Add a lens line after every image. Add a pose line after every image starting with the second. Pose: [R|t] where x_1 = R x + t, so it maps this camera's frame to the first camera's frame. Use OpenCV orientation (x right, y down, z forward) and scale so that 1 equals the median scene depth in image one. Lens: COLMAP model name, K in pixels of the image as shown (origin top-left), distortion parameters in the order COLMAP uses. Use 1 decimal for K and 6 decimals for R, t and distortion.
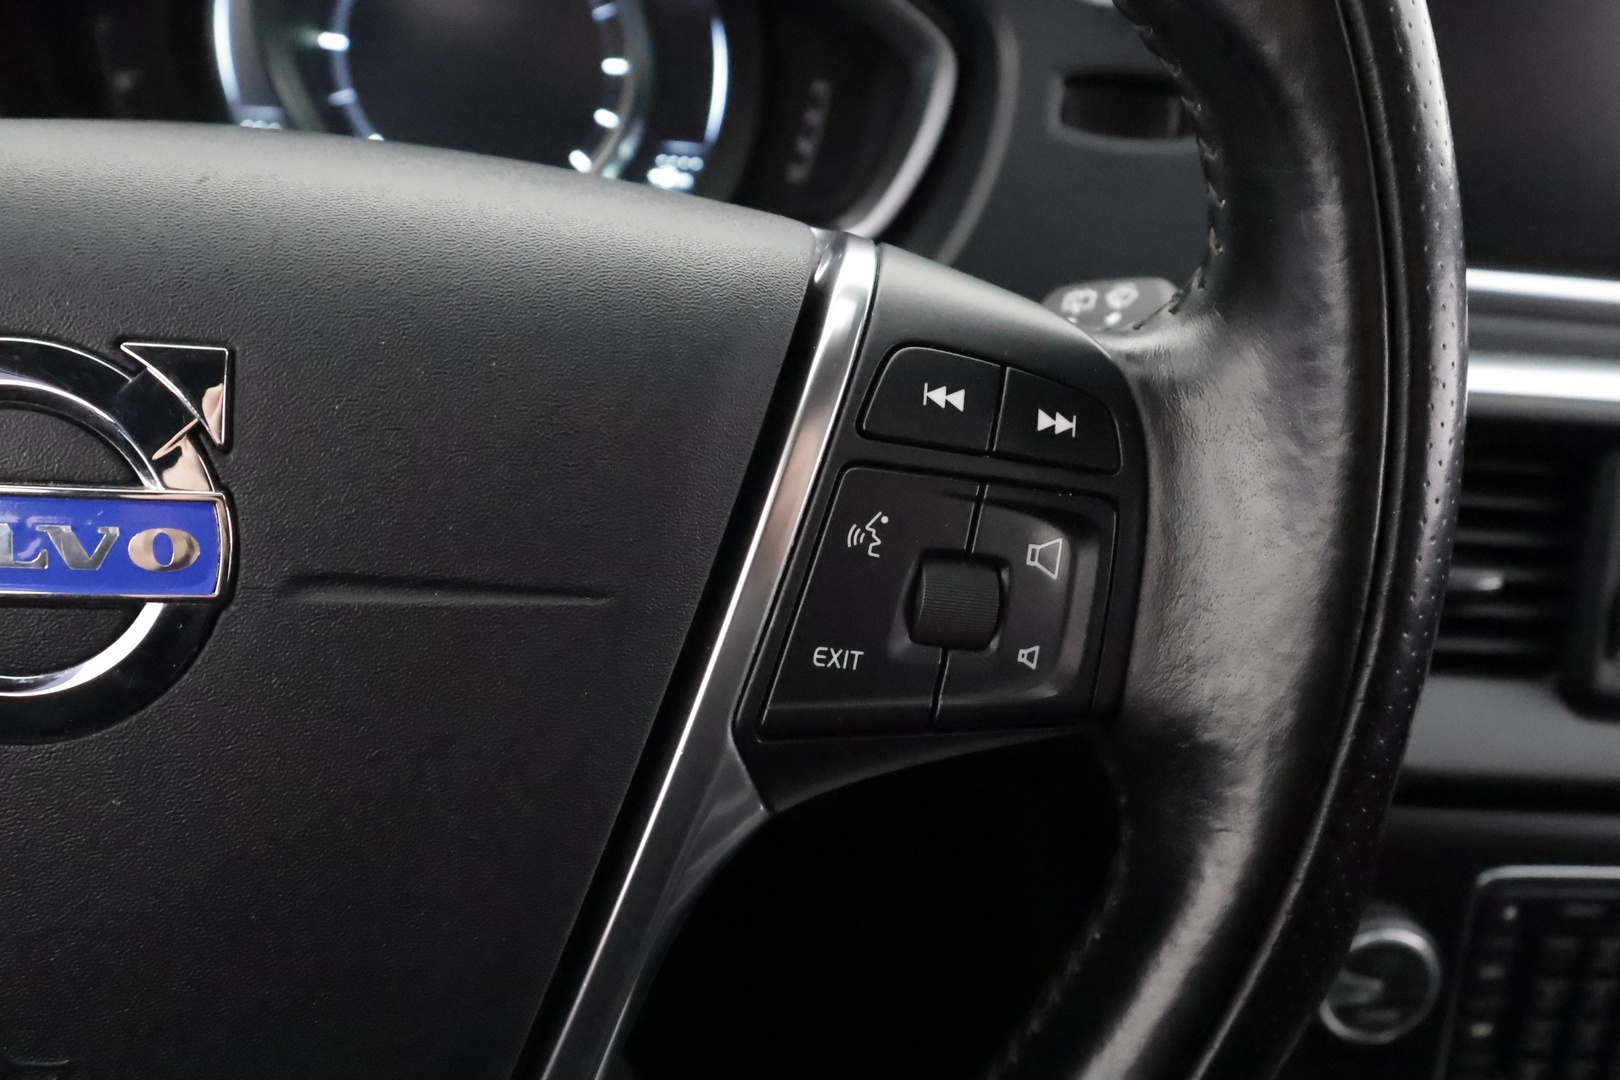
lens RADIAL K [[1317.9, 0, 845.0], [0, 1317.9, 520.6], [0, 0, 1]] dist [0.009166, -0.010707]
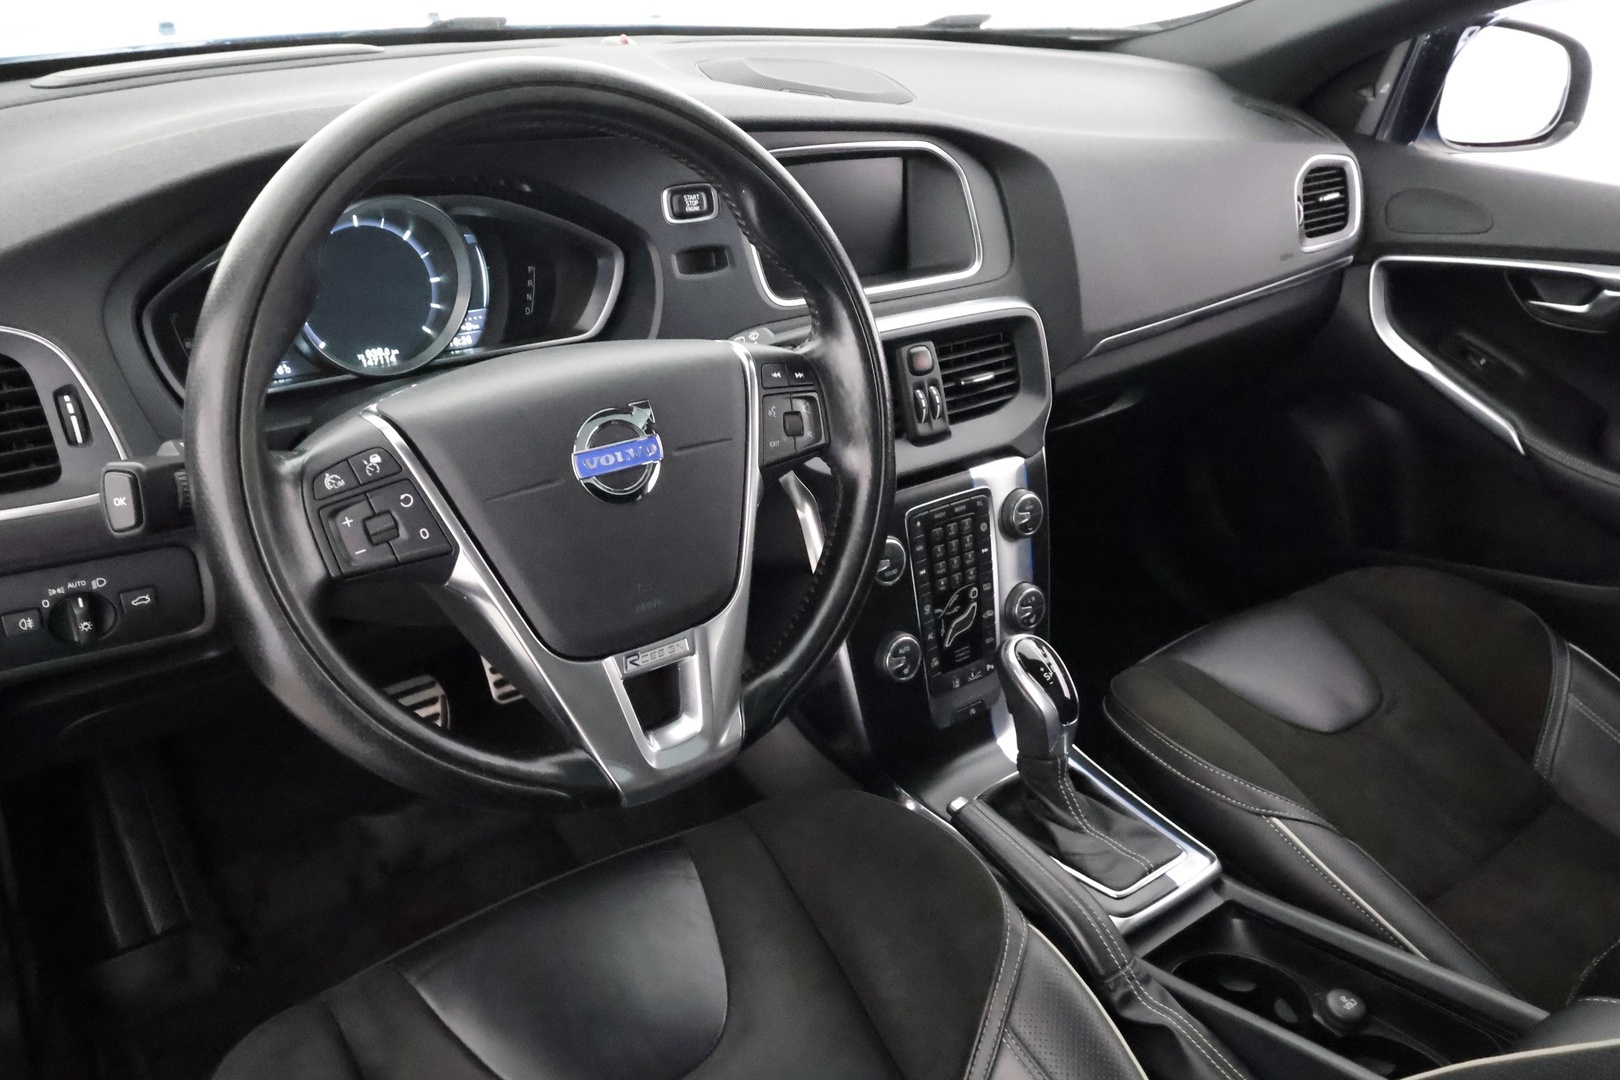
lens RADIAL K [[1317.9, 0, 841.7], [0, 1317.9, 529.1], [0, 0, 1]] dist [0.009166, -0.010707]
pose [[0.834400, -0.298413, 0.463386, -1.473108], [0.293350, 0.952220, 0.084990, 0.059022], [-0.466607, 0.065019, 0.882072, -2.177489]]
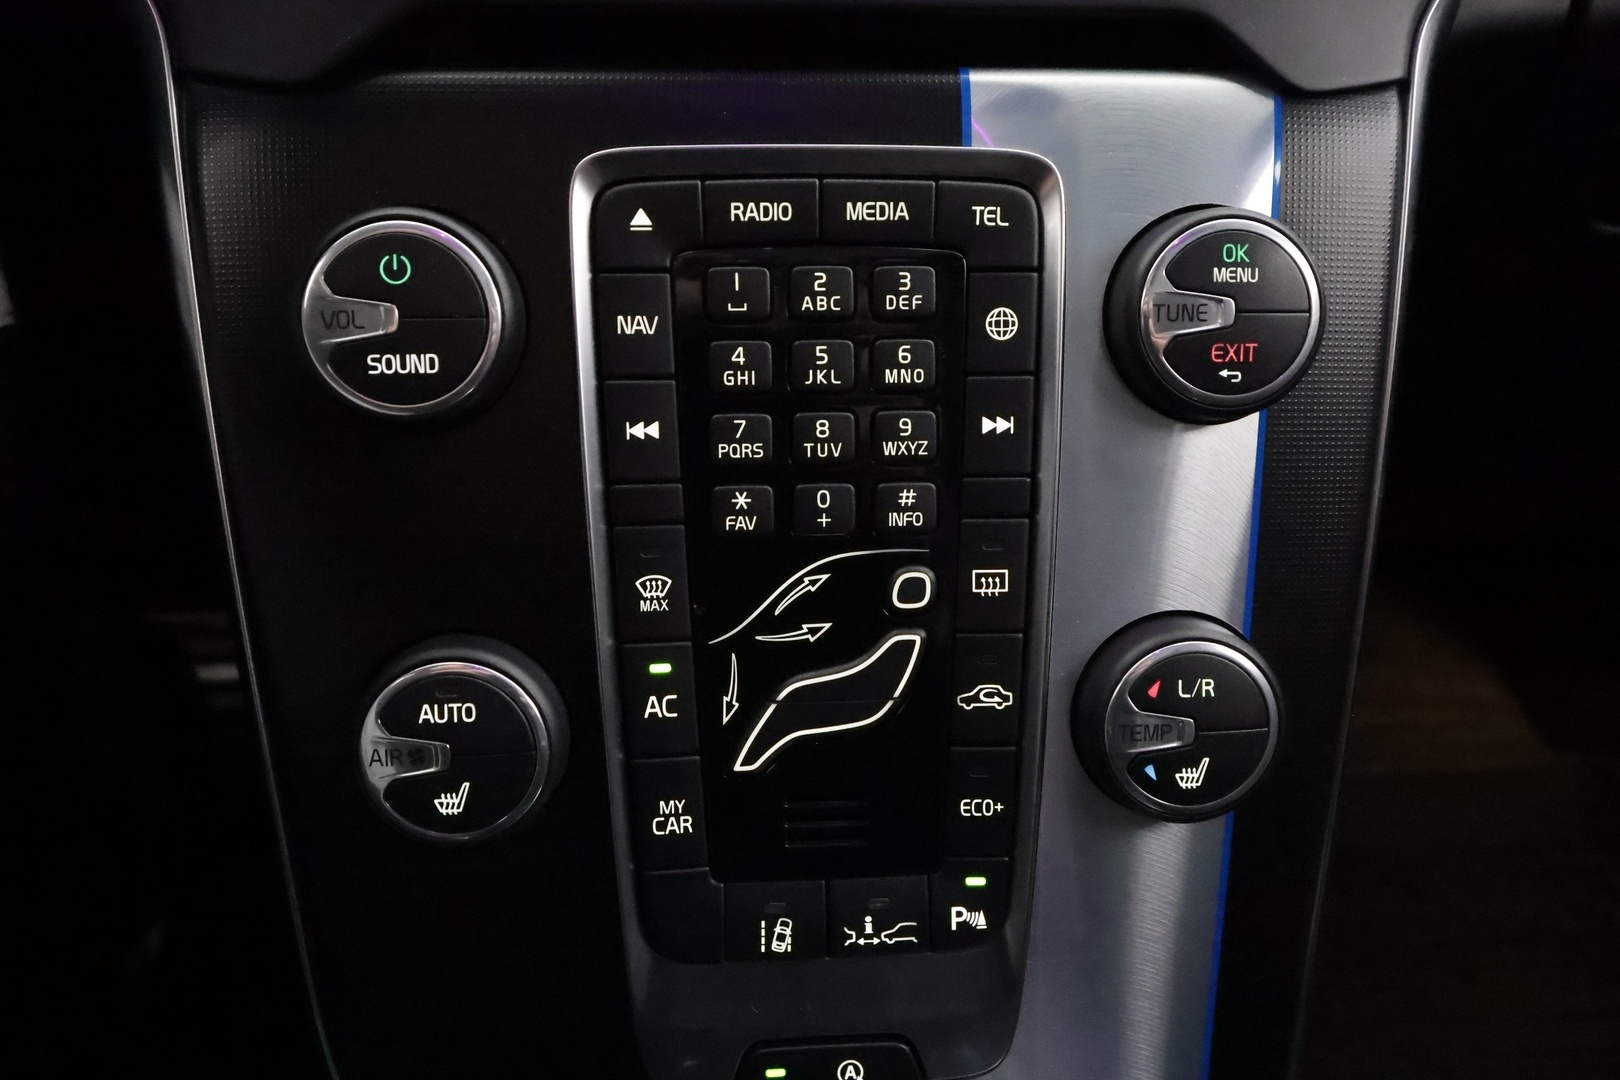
lens RADIAL K [[1317.9, 0, 821.7], [0, 1317.9, 533.0], [0, 0, 1]] dist [0.009166, -0.010707]
pose [[0.995241, -0.087791, -0.042284, 1.036453], [0.081903, 0.988754, -0.125128, 0.912788], [0.052794, 0.121069, 0.991239, 0.660975]]
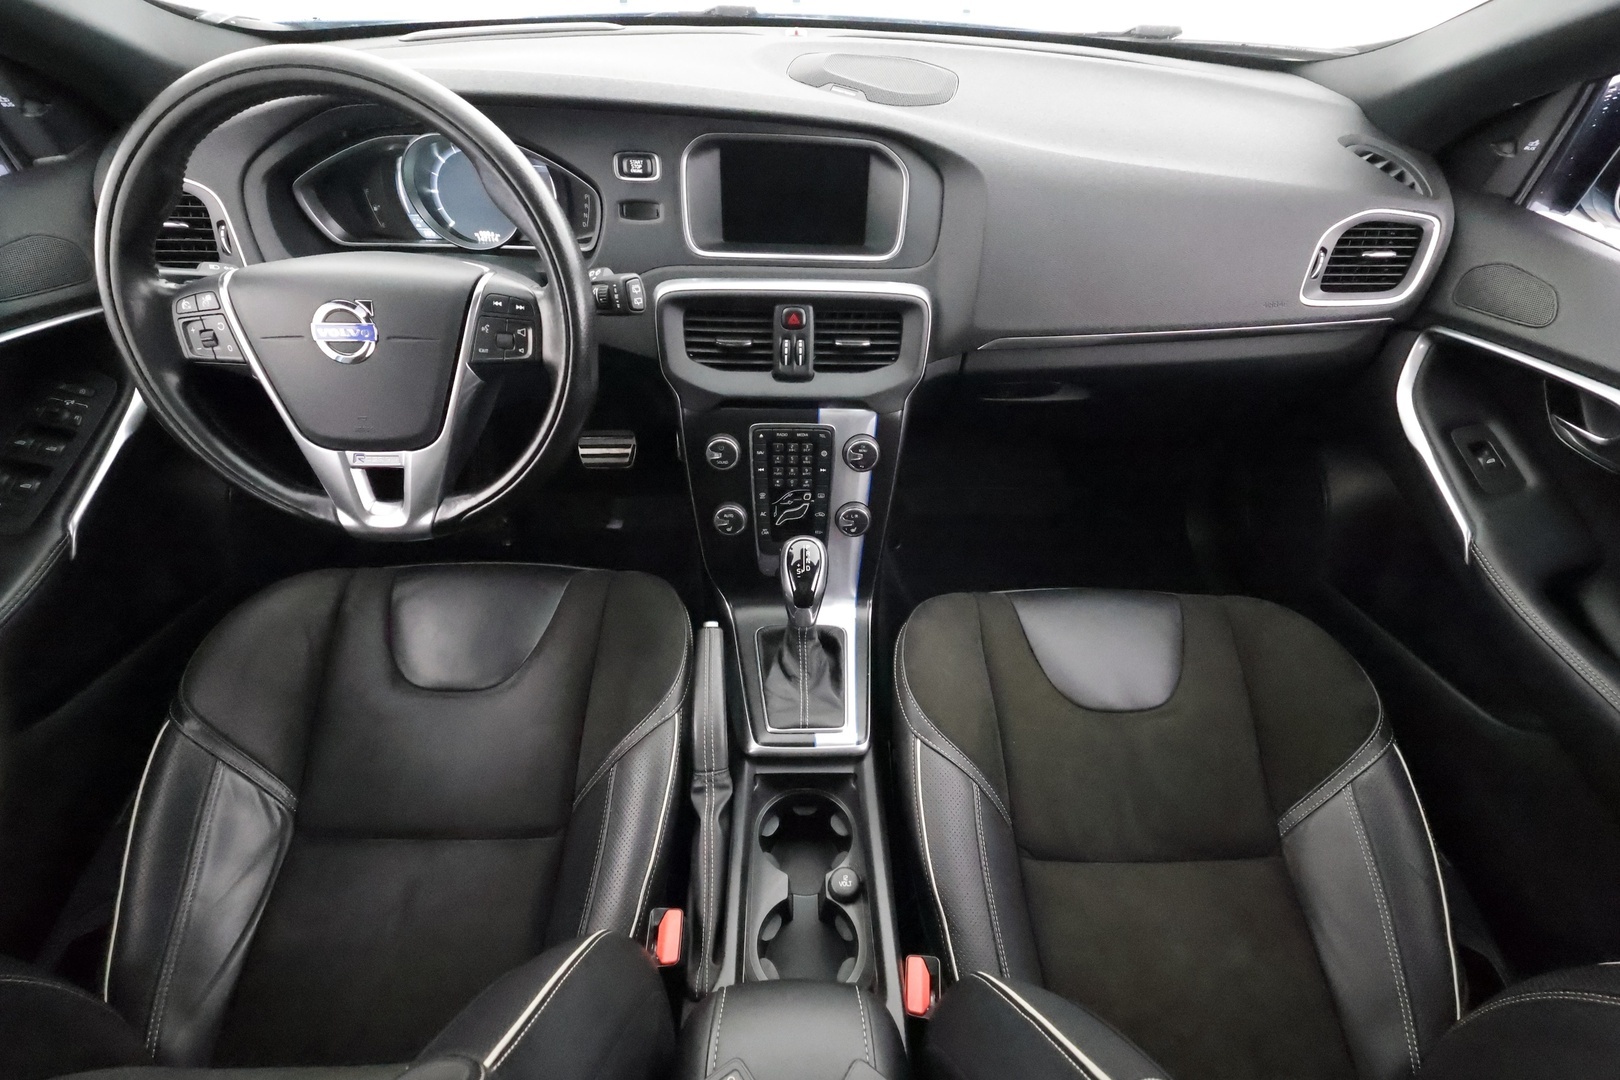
lens RADIAL K [[784.0, 0, 821.6], [0, 784.0, 546.1], [0, 0, 1]] dist [-0.003308, 0.005336]
pose [[0.994477, -0.012082, -0.104260, 1.539026], [0.035517, 0.973488, 0.225963, 0.180964], [0.098765, -0.228417, 0.968541, -2.034104]]
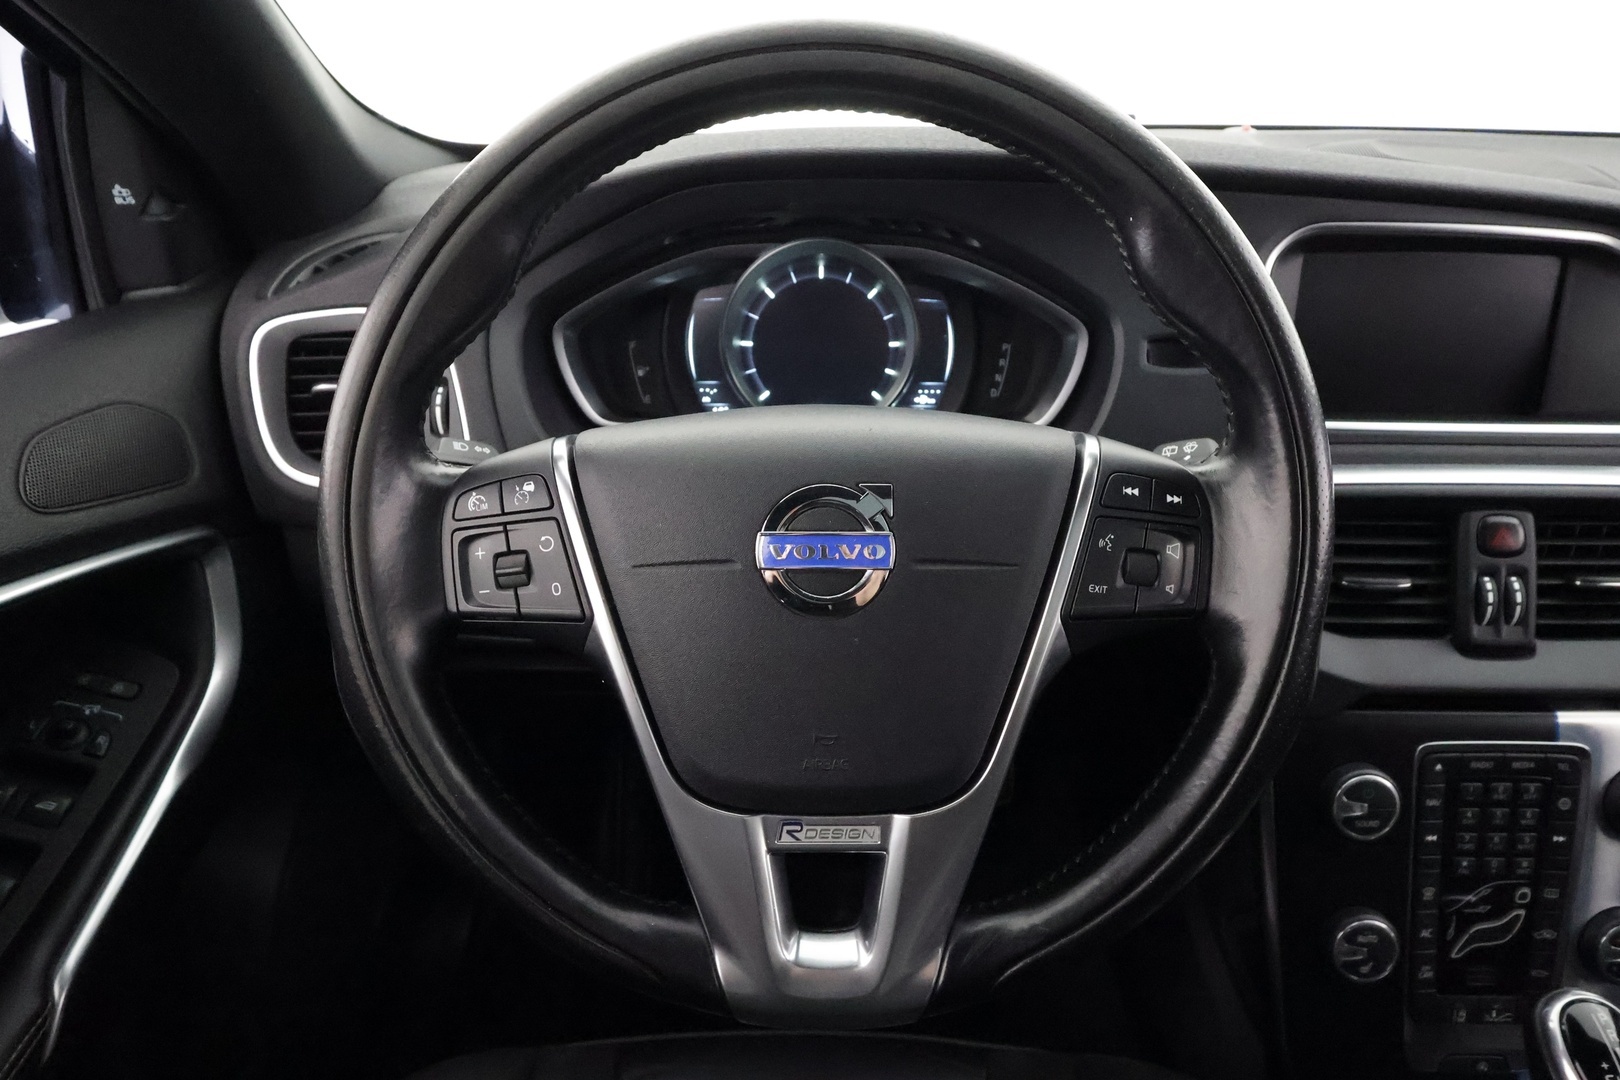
lens RADIAL K [[1088.3, 0, 802.7], [0, 1088.3, 531.7], [0, 0, 1]] dist [0.015445, -0.012796]
pose [[0.990498, -0.057582, -0.124892, -0.265267], [0.044032, 0.993103, -0.108661, 0.168976], [0.130287, 0.102129, 0.986202, -1.073480]]
